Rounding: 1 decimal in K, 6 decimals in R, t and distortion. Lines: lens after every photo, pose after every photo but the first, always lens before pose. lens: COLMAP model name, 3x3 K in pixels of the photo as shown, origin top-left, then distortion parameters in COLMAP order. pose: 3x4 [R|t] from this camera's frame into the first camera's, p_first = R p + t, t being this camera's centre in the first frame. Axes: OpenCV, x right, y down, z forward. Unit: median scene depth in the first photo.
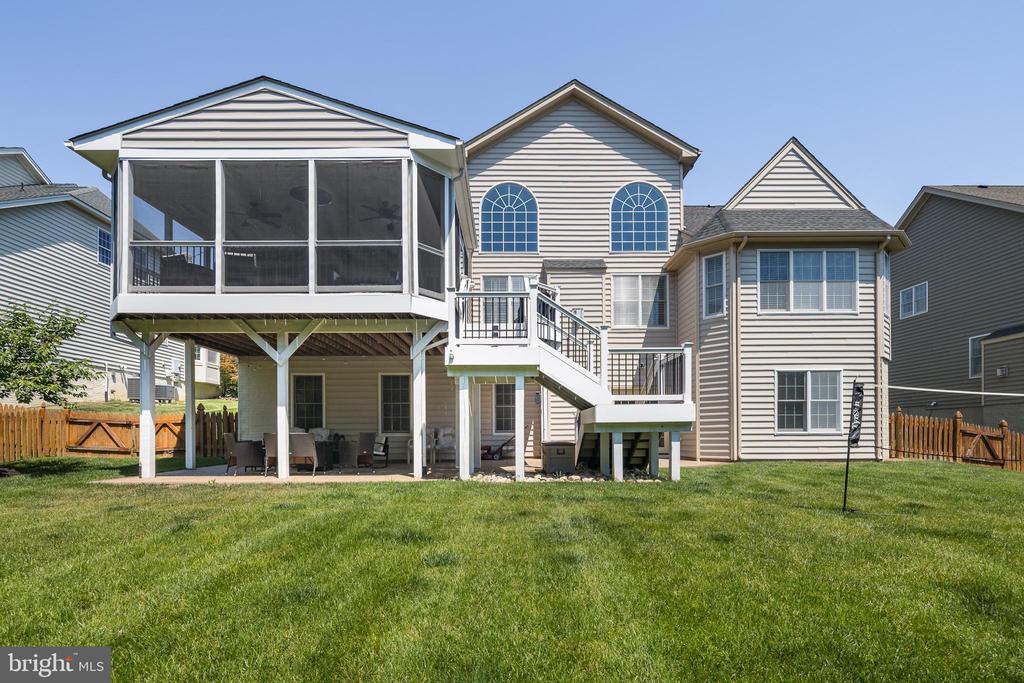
lens RADIAL K [[497.2, 0, 512.7], [0, 497.2, 347.2], [0, 0, 1]] dist [0.003599, -0.000577]
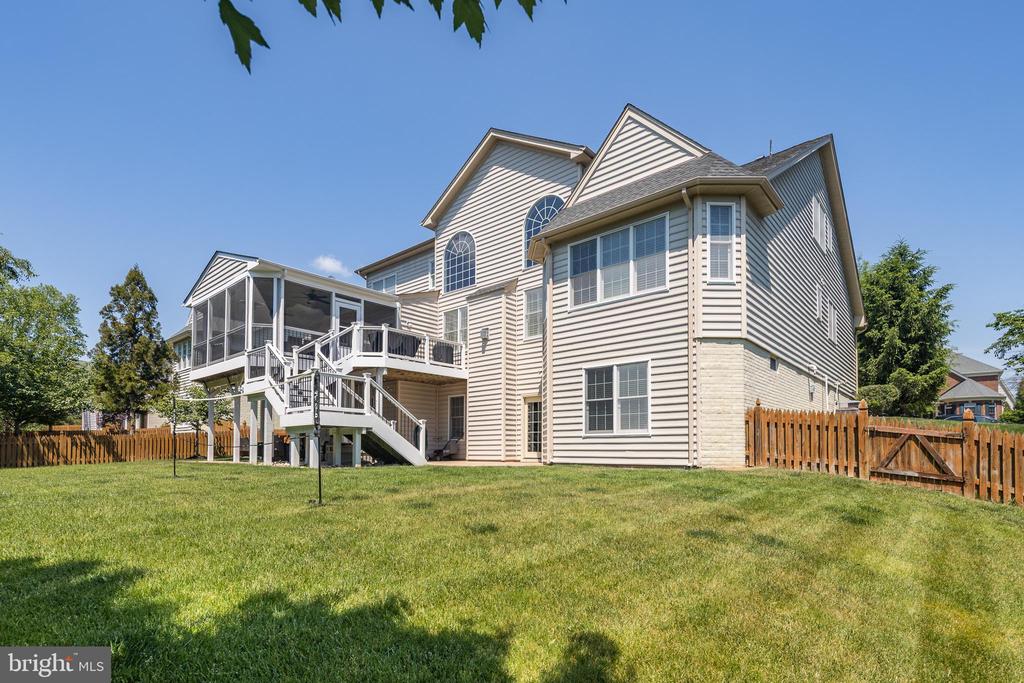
lens RADIAL K [[497.2, 0, 509.5], [0, 497.2, 338.7], [0, 0, 1]] dist [0.003599, -0.000577]
pose [[0.742600, -0.140307, -0.654873, 1.020173], [0.112222, 0.990053, -0.084865, 0.053834], [0.660266, -0.010470, 0.750959, 0.198640]]
